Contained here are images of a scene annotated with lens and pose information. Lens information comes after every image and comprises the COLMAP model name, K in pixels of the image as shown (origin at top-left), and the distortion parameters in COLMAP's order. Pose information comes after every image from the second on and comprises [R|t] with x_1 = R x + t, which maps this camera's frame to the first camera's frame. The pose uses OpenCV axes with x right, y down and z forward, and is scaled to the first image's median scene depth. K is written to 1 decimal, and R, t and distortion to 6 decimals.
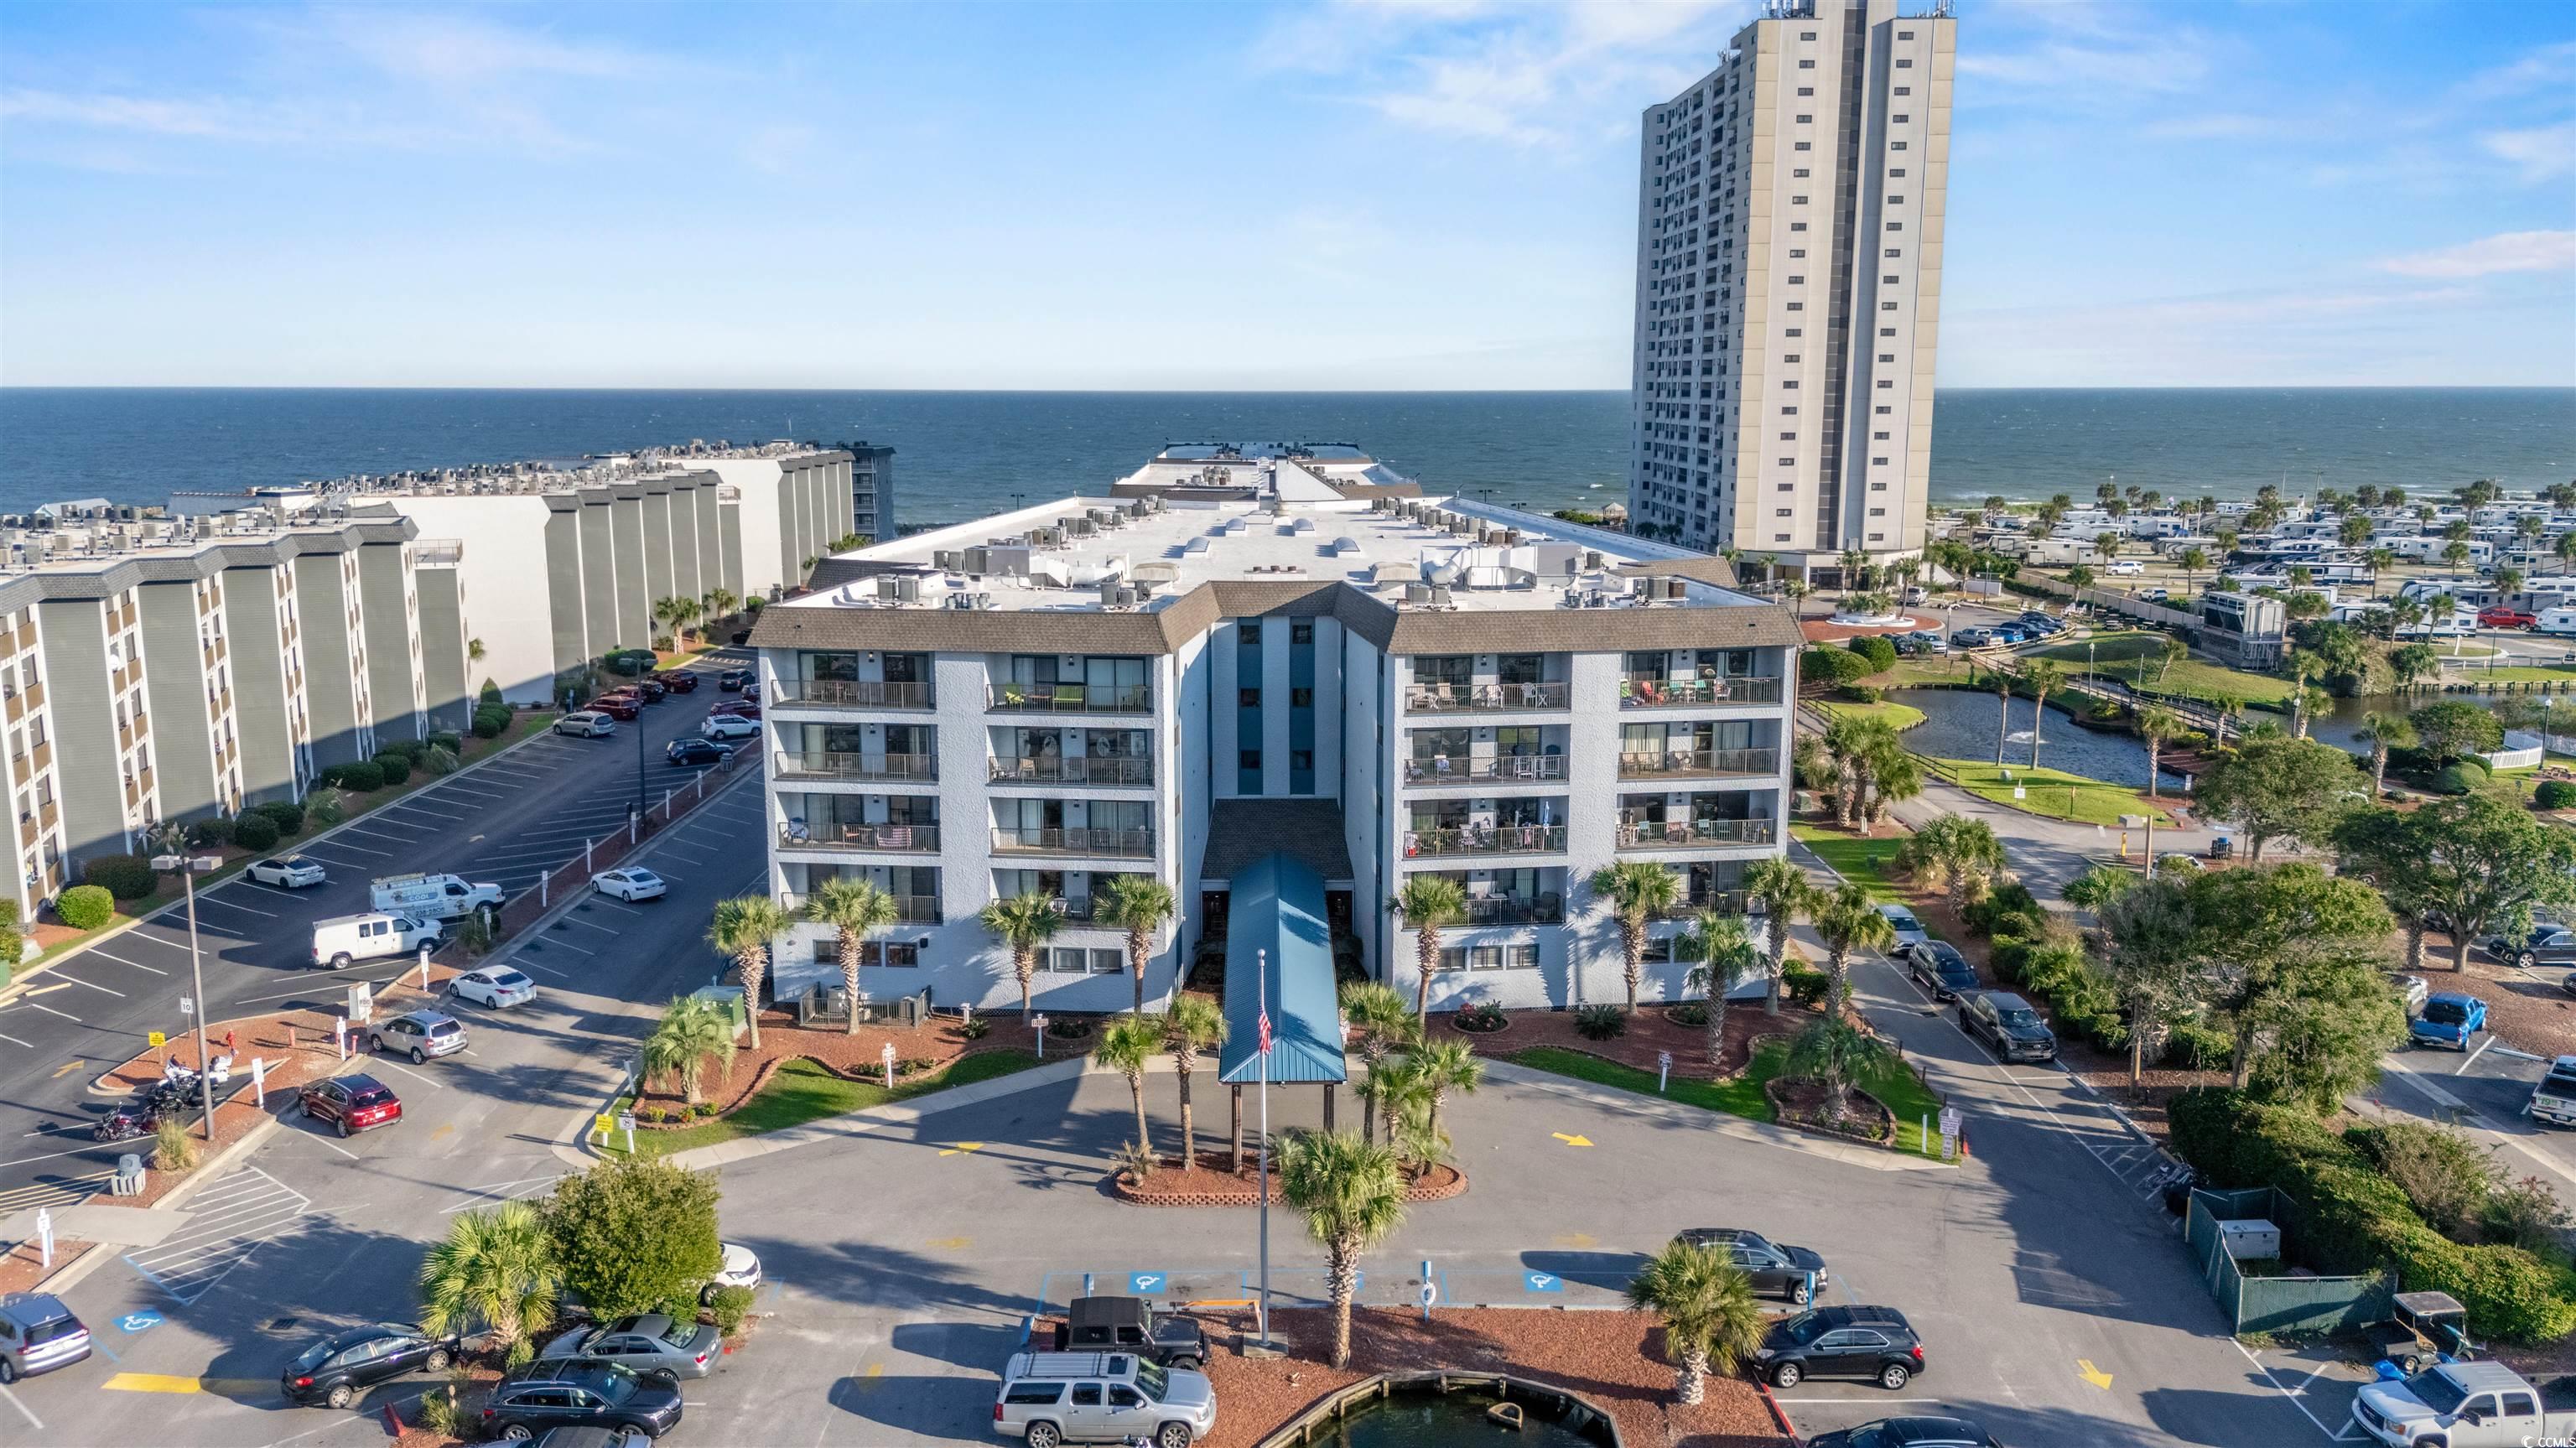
lens RADIAL K [[1865.6, 0, 1273.9], [0, 1865.6, 729.1], [0, 0, 1]] dist [0.039916, -0.043671]
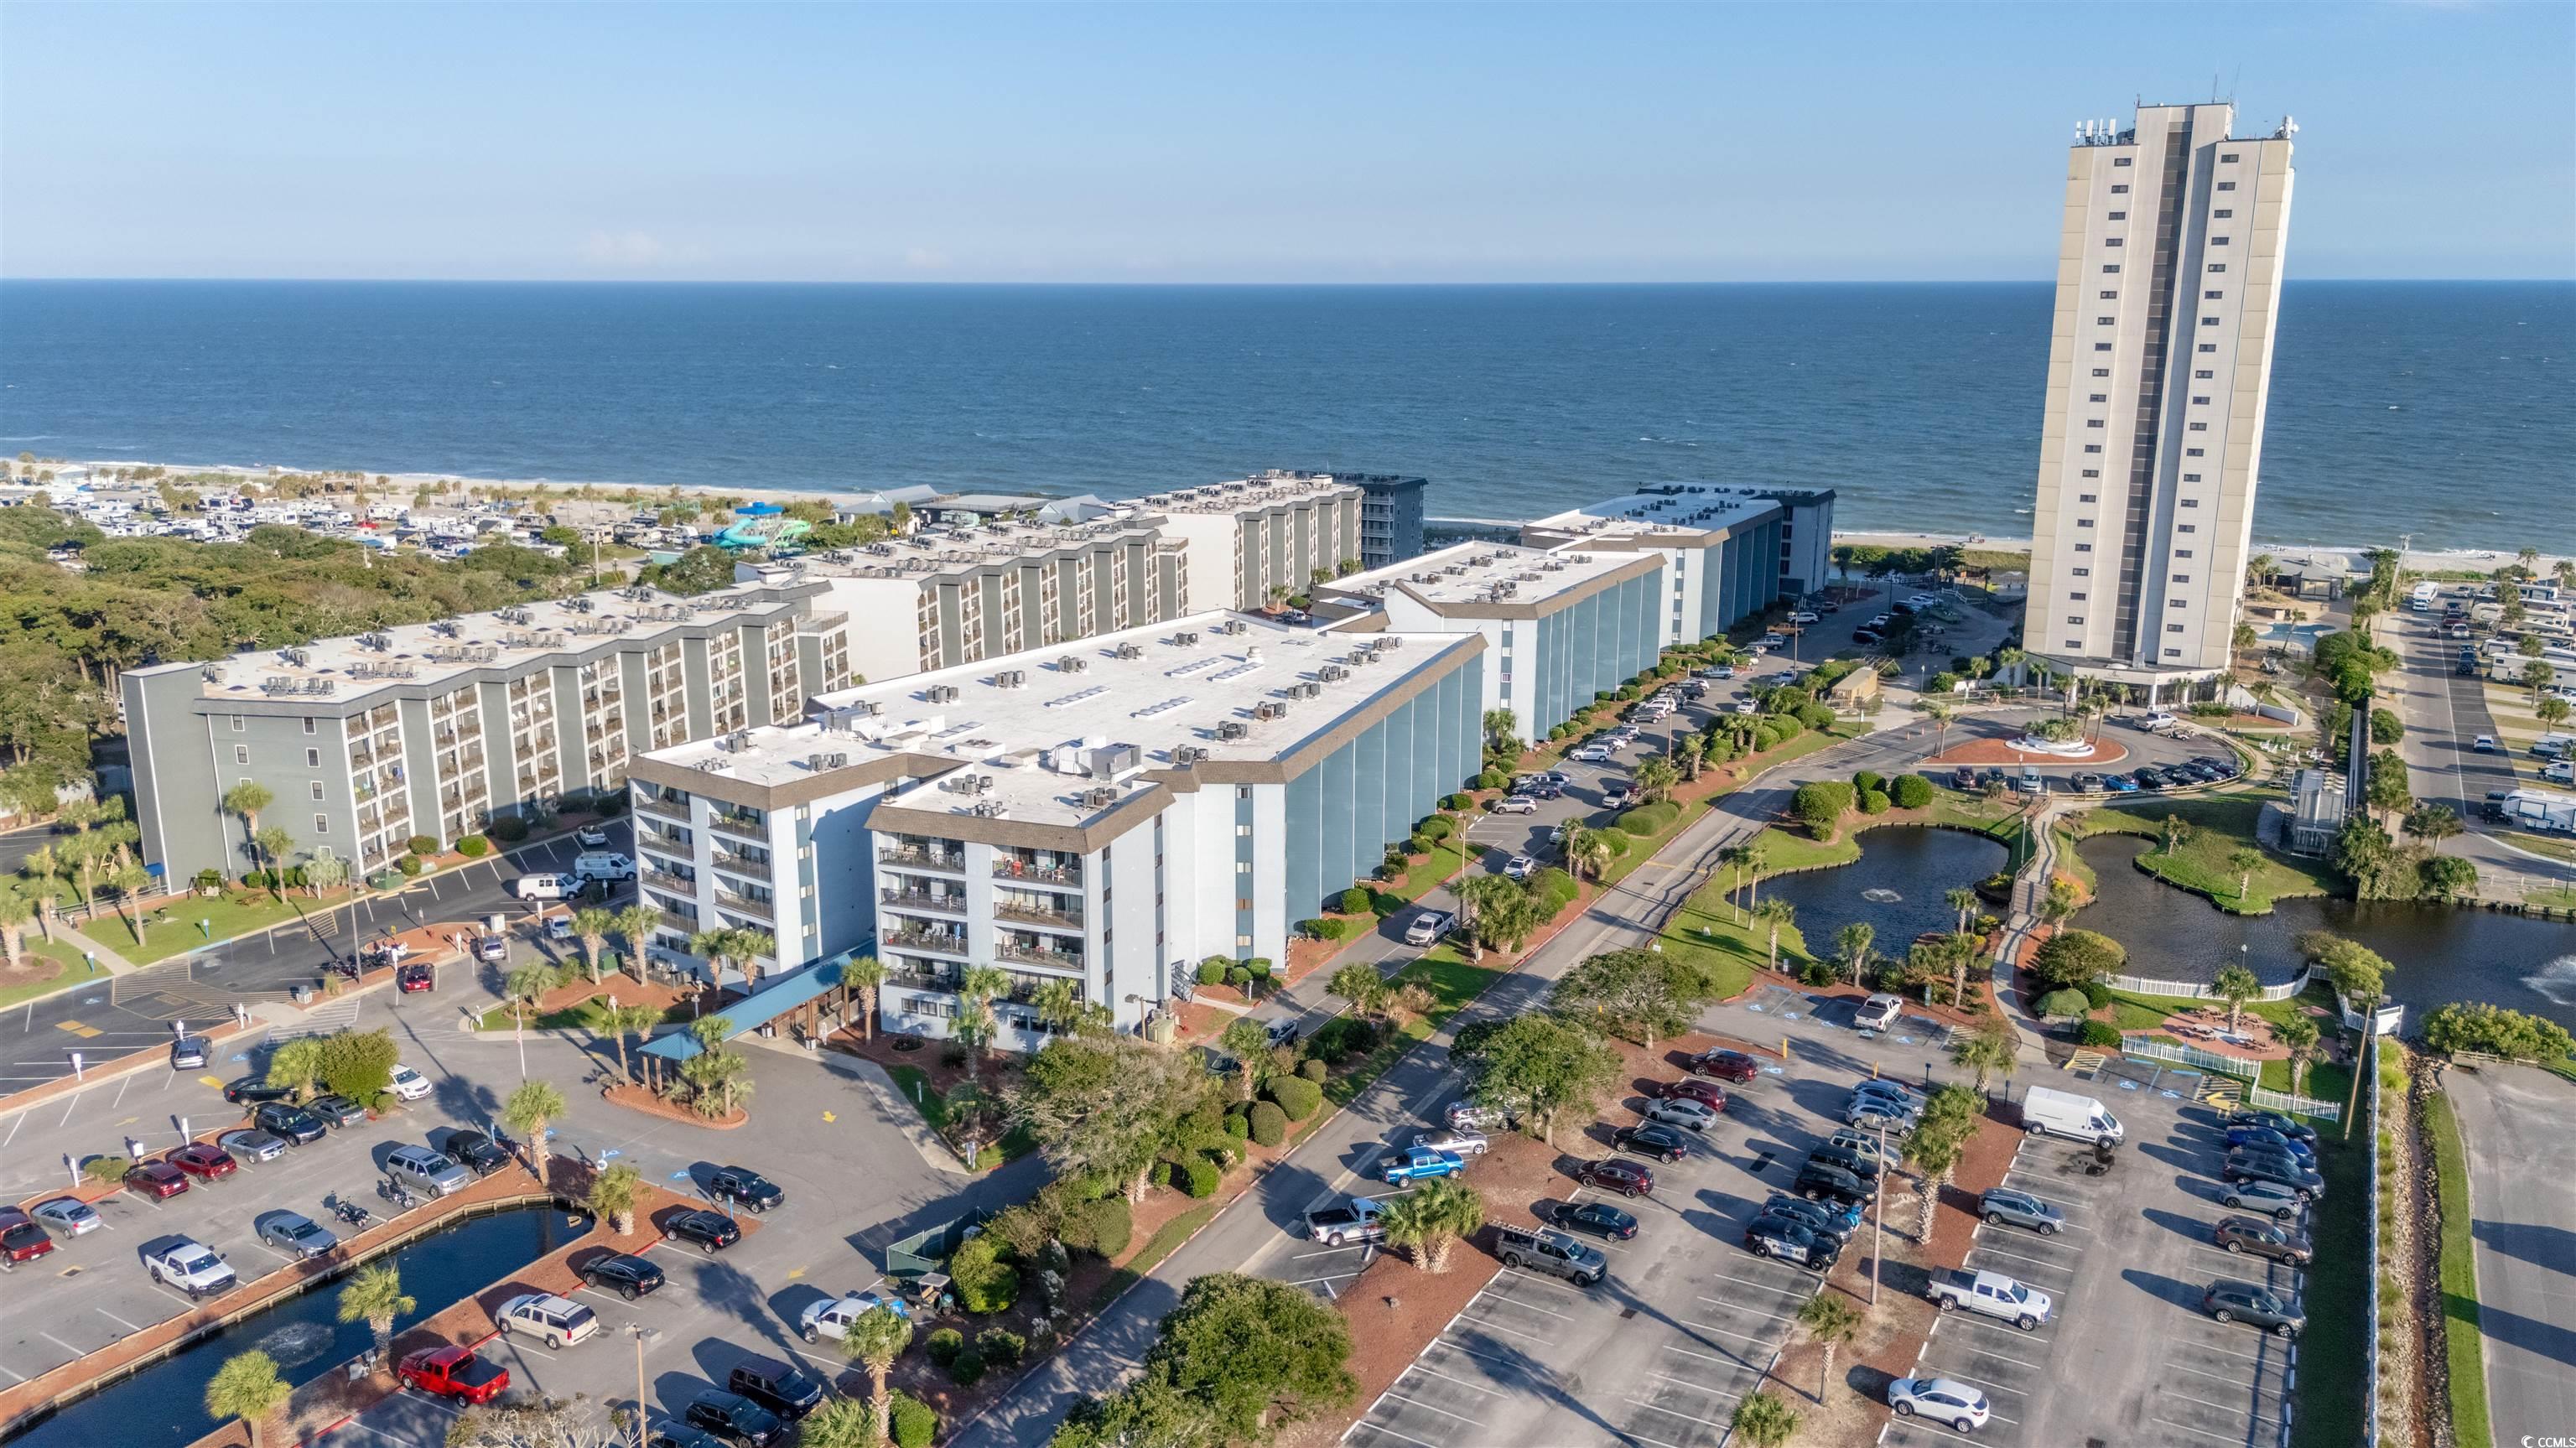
lens RADIAL K [[1865.6, 0, 1299.8], [0, 1865.6, 730.7], [0, 0, 1]] dist [0.039916, -0.043671]
pose [[0.875344, 0.116308, -0.469303, 0.936714], [-0.090511, 0.992895, 0.077249, -0.231700], [0.474953, -0.025143, 0.879652, -0.266592]]
